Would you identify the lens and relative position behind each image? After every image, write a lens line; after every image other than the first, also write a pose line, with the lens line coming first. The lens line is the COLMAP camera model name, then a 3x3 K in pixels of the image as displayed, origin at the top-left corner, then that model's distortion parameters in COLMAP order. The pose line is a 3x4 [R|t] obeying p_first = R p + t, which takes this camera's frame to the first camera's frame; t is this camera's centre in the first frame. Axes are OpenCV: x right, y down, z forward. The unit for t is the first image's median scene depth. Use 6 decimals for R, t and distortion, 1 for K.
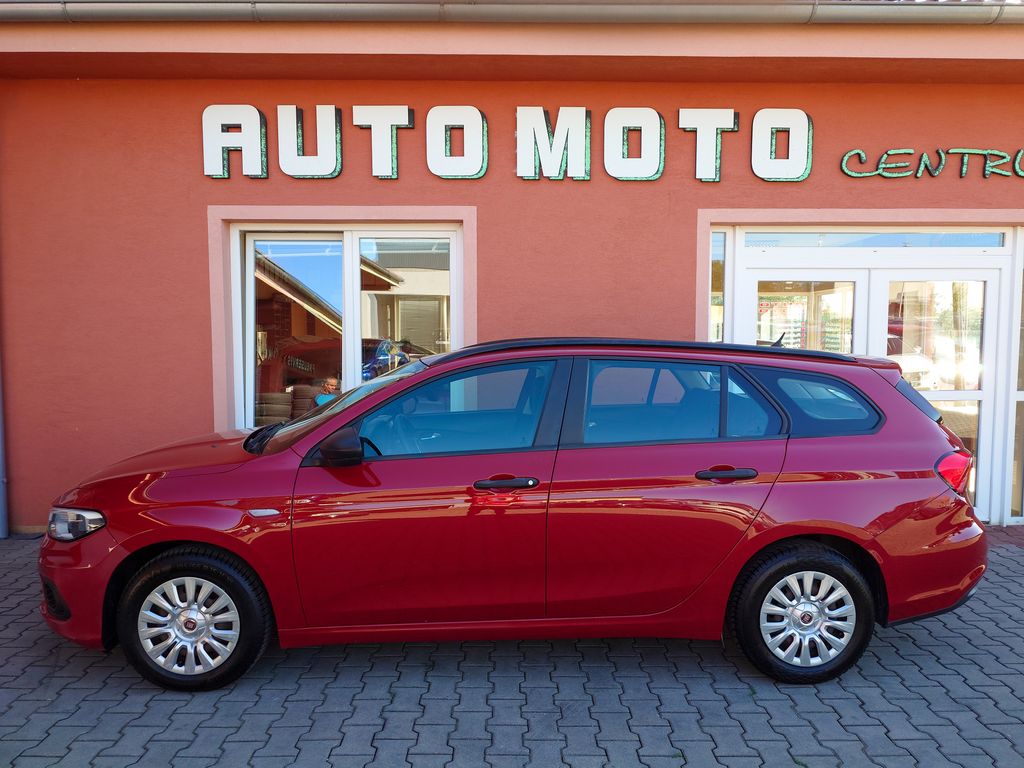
lens RADIAL K [[707.4, 0, 512.0], [0, 707.4, 384.0], [0, 0, 1]] dist [-0.000195, -0.003208]
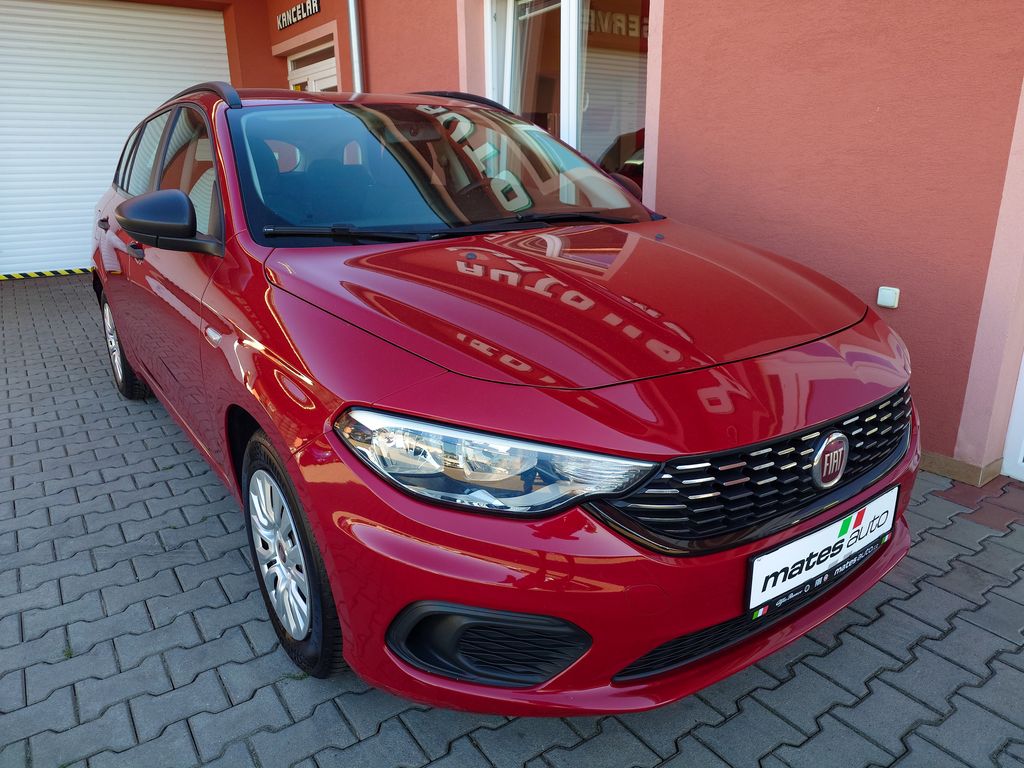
lens RADIAL K [[707.4, 0, 512.0], [0, 707.4, 384.0], [0, 0, 1]] dist [-0.000195, -0.003208]
pose [[0.567155, 0.239512, -0.788016, 0.479583], [-0.040965, 0.963801, 0.263457, 0.027679], [0.822592, -0.117140, 0.556436, 0.486834]]
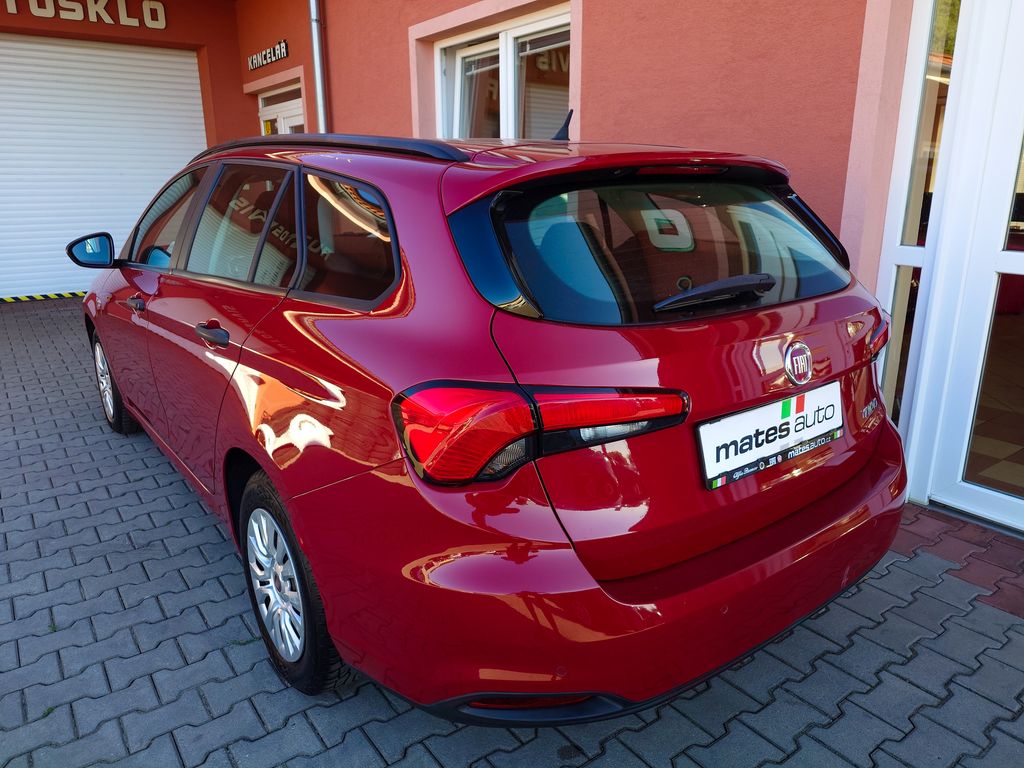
lens RADIAL K [[707.4, 0, 512.0], [0, 707.4, 384.0], [0, 0, 1]] dist [-0.000195, -0.003208]
pose [[0.592266, 0.218642, -0.775510, 0.574339], [-0.048653, 0.970428, 0.236439, -0.000516], [0.804272, -0.102304, 0.585389, 0.473335]]
